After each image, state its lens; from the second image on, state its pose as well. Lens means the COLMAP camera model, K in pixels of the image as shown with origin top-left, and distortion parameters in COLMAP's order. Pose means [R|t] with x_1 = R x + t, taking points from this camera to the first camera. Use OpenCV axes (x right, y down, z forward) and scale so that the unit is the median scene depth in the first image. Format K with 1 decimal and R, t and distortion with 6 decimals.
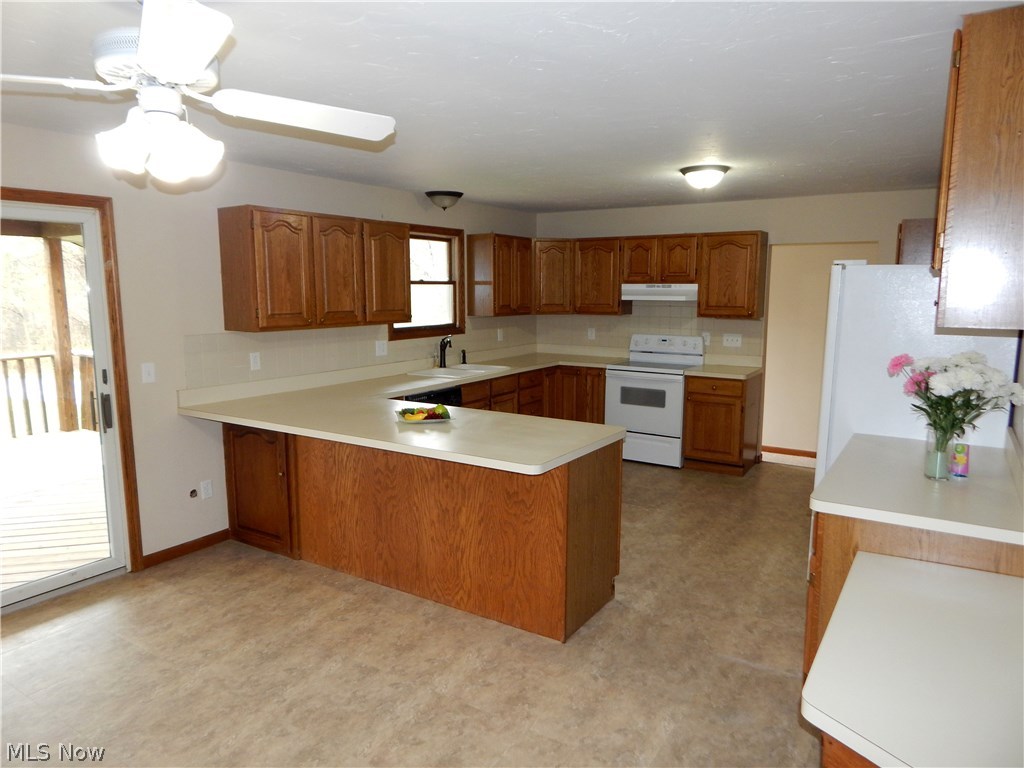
lens RADIAL K [[674.8, 0, 512.5], [0, 674.8, 384.6], [0, 0, 1]] dist [0.004921, -0.005296]
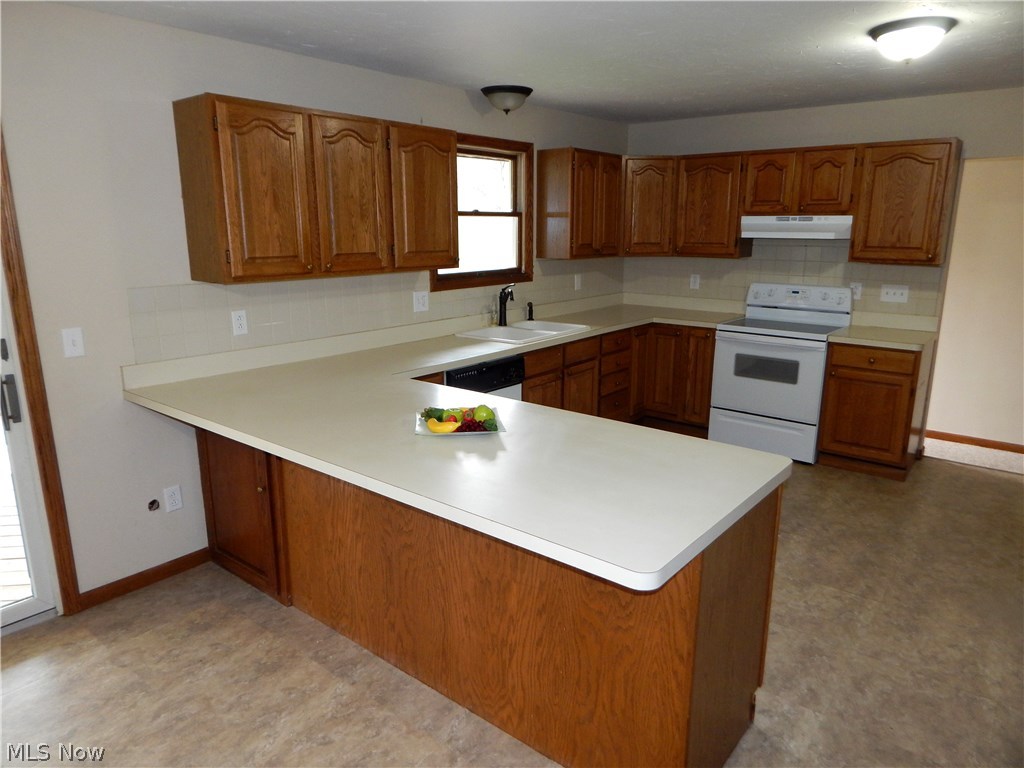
lens RADIAL K [[674.8, 0, 511.7], [0, 674.8, 384.0], [0, 0, 1]] dist [0.004921, -0.005296]
pose [[0.993796, 0.026341, -0.108052, -0.010380], [-0.016458, 0.995682, 0.091356, -0.041761], [0.109992, -0.089011, 0.989939, 0.320901]]
